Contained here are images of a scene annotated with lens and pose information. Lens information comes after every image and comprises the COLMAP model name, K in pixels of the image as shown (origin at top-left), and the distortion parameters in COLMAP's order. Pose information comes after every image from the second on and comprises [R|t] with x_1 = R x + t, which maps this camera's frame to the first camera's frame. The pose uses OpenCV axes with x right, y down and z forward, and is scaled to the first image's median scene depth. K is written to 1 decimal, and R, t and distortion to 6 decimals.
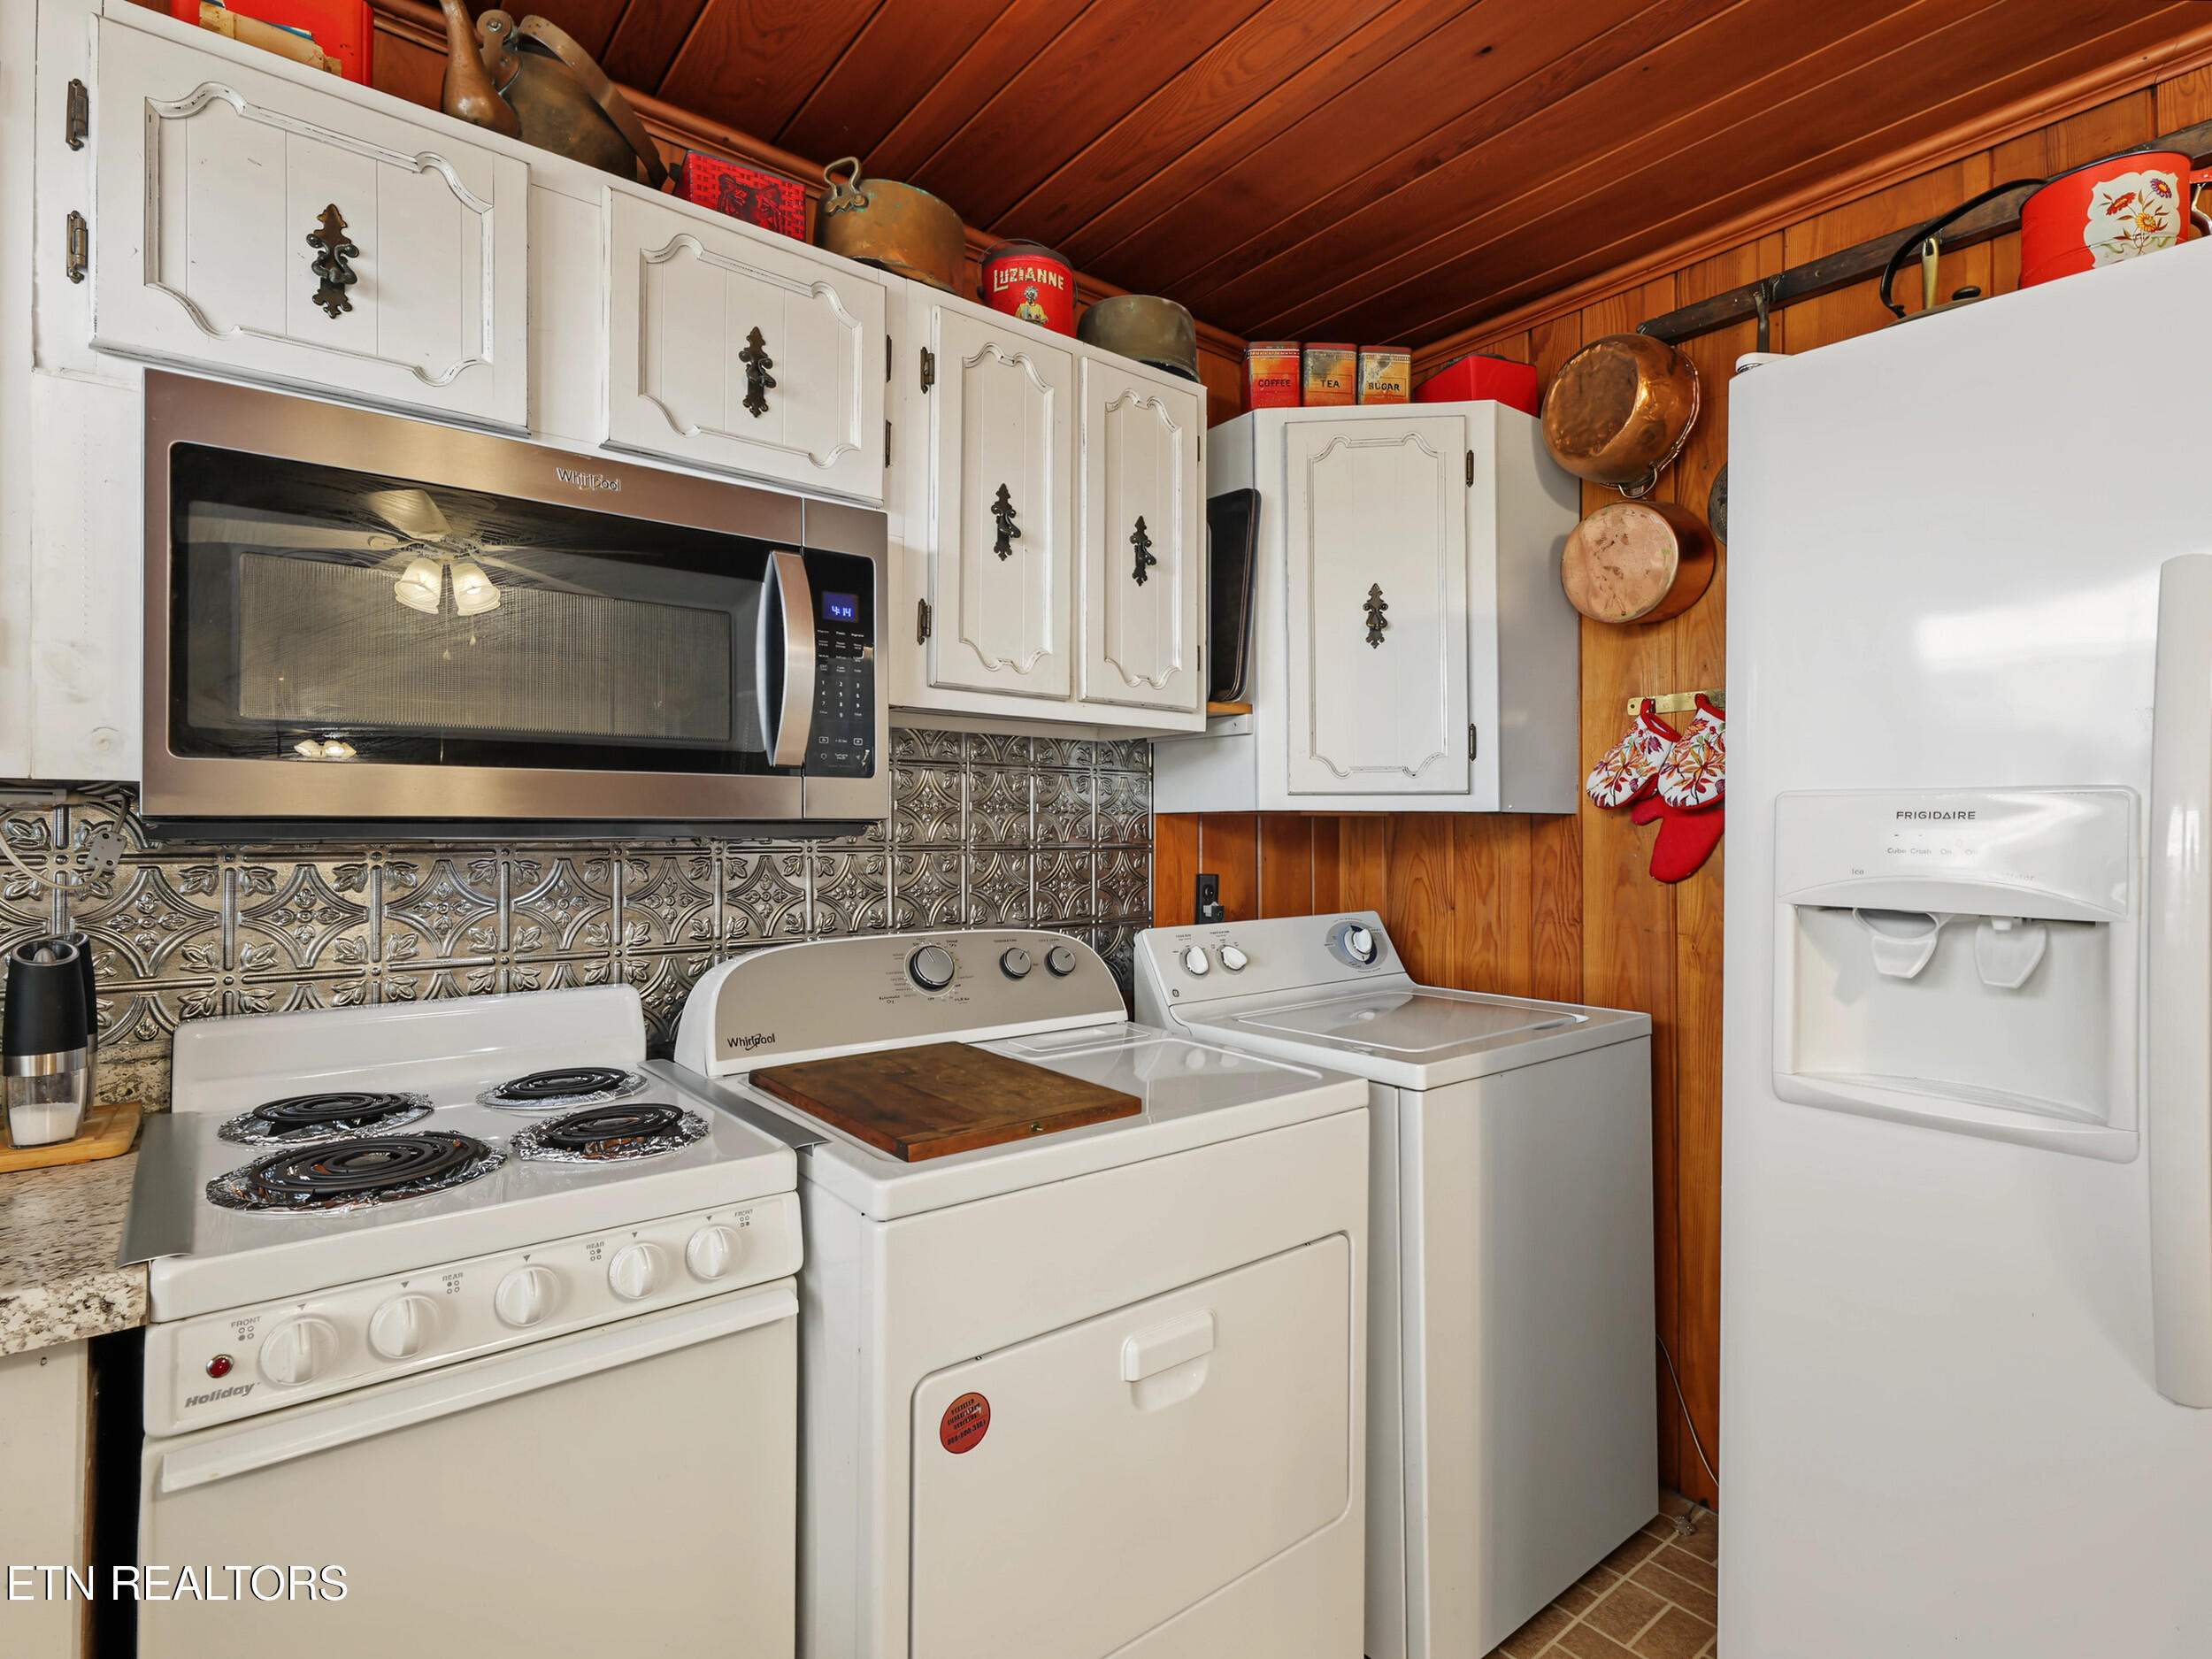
lens RADIAL K [[1110.1, 0, 1104.5], [0, 1110.1, 819.4], [0, 0, 1]] dist [0.000099, 0.000669]
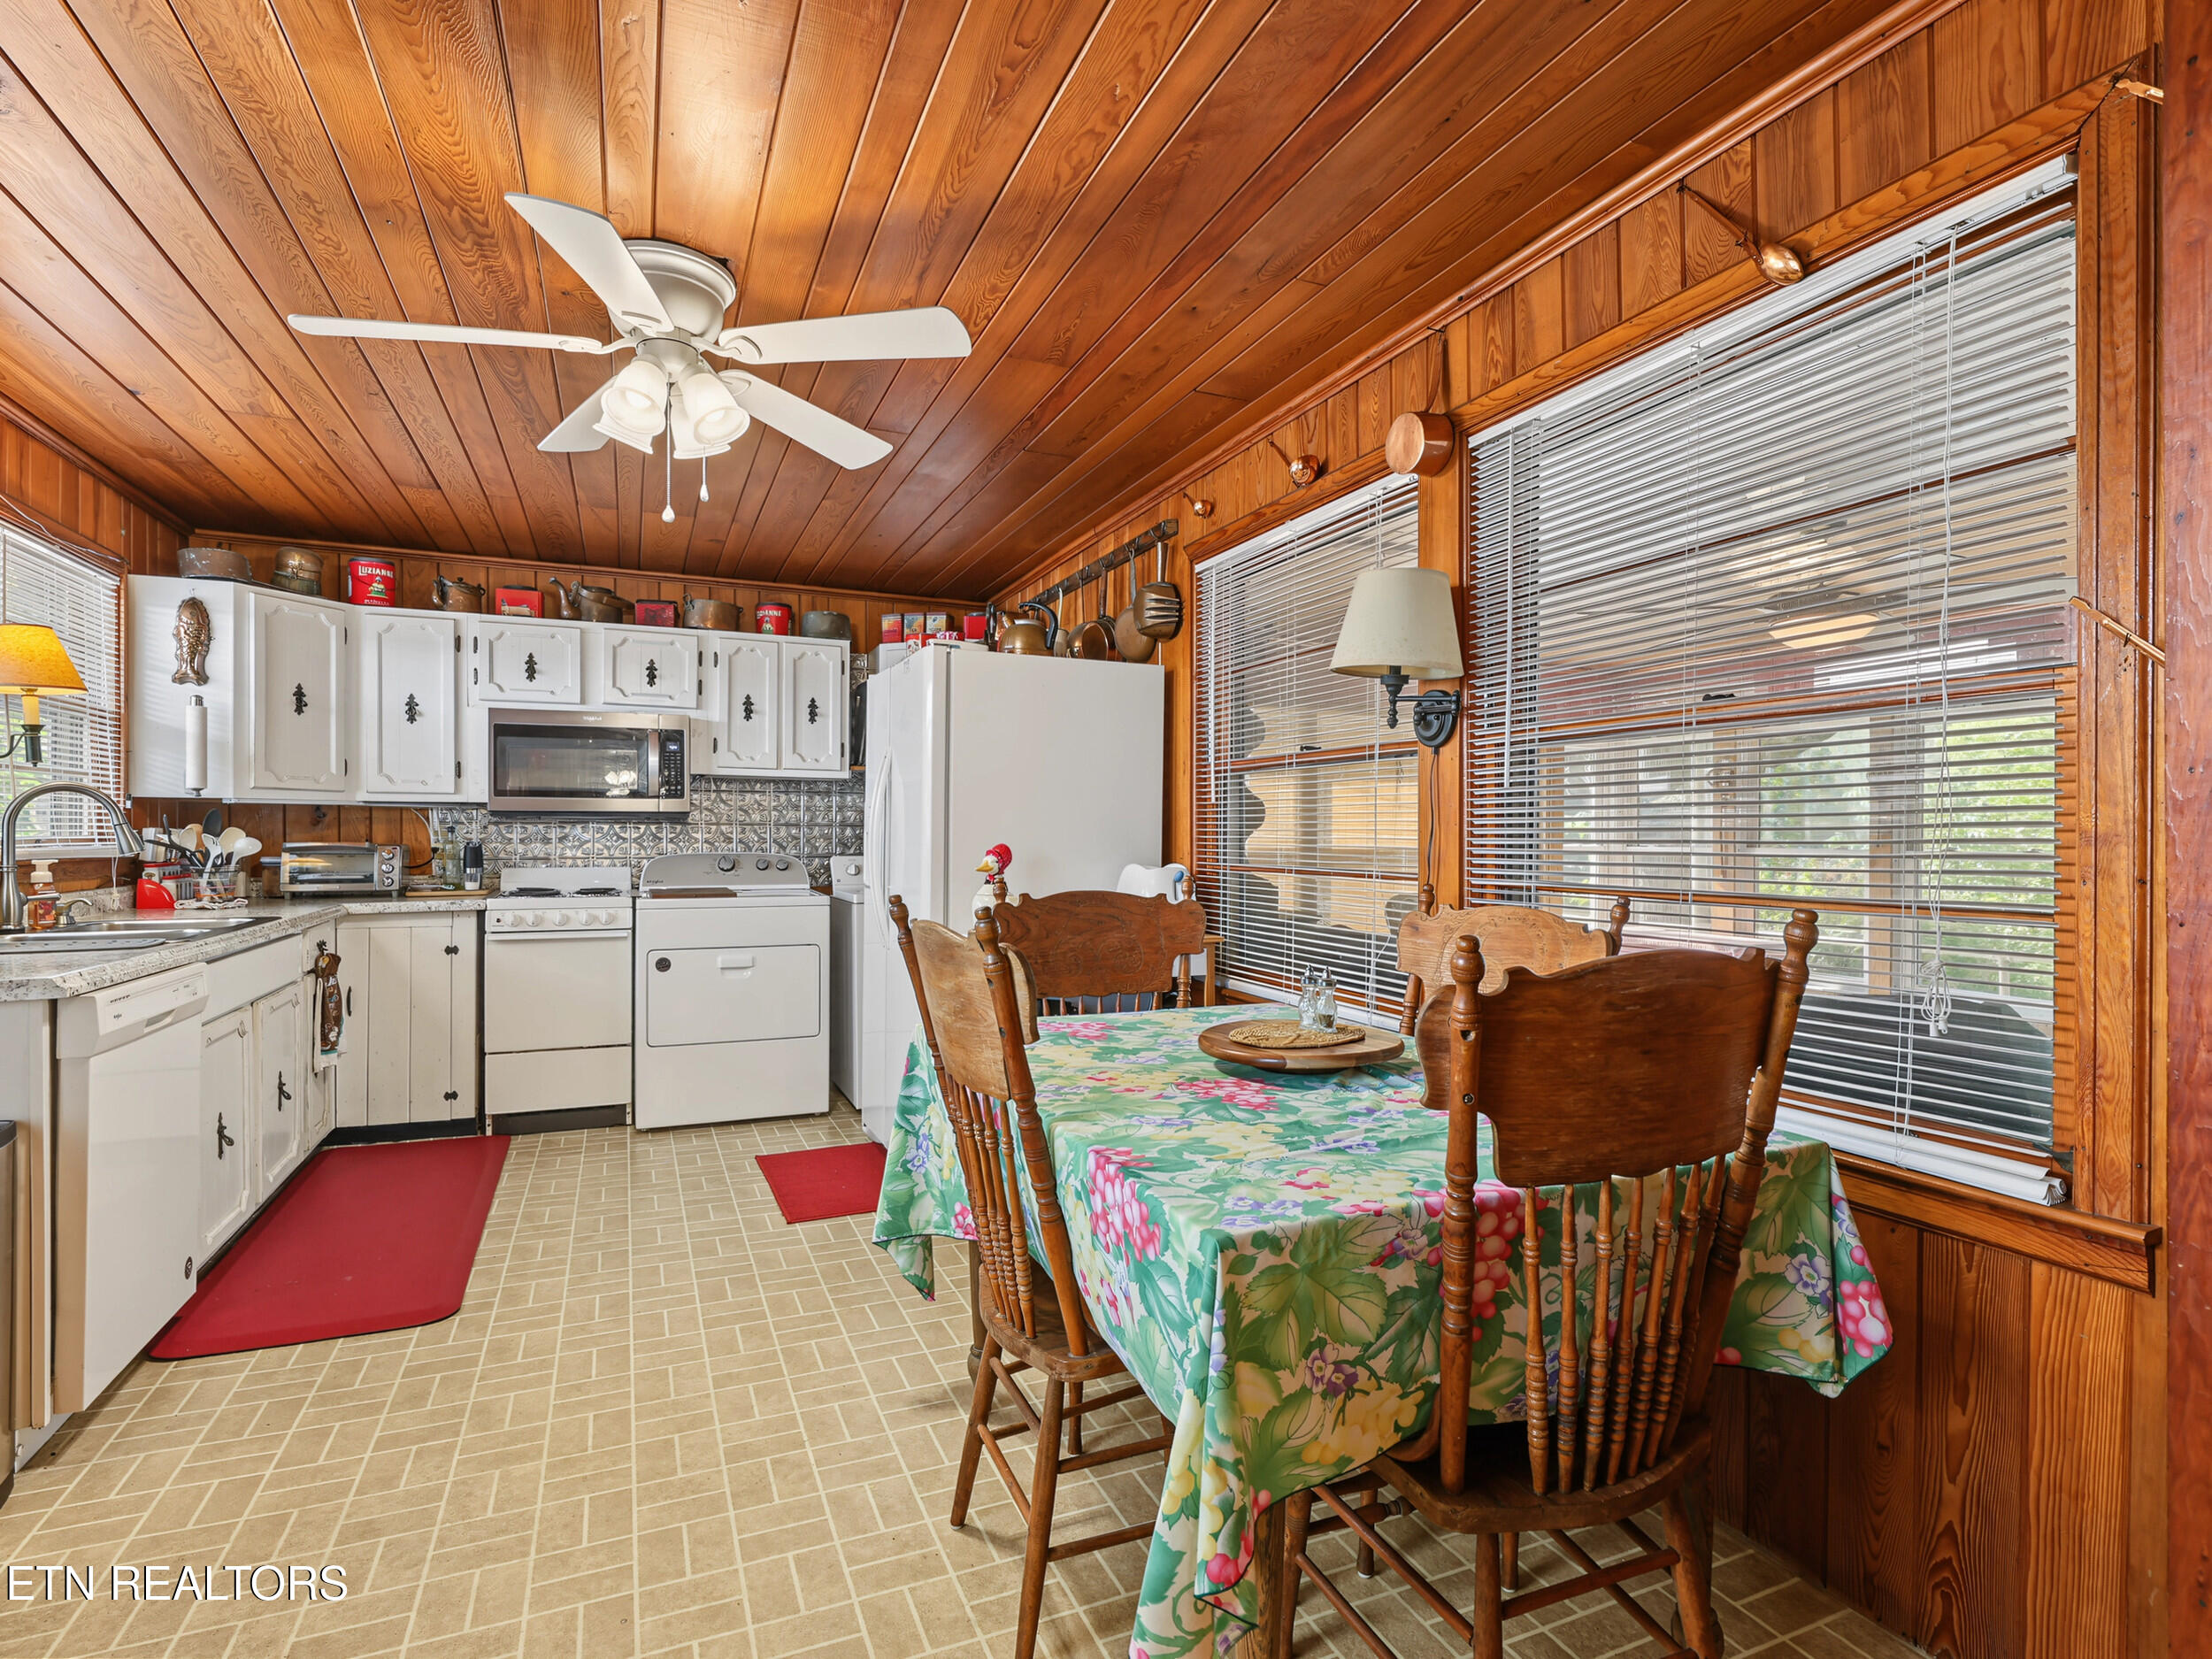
lens RADIAL K [[1142.4, 0, 1110.5], [0, 1142.4, 838.5], [0, 0, 1]] dist [0.003358, -0.001290]
pose [[0.961761, -0.002508, -0.273879, 1.868973], [0.004304, 0.999973, 0.005956, 0.063105], [0.273856, -0.006907, 0.961746, -1.825203]]
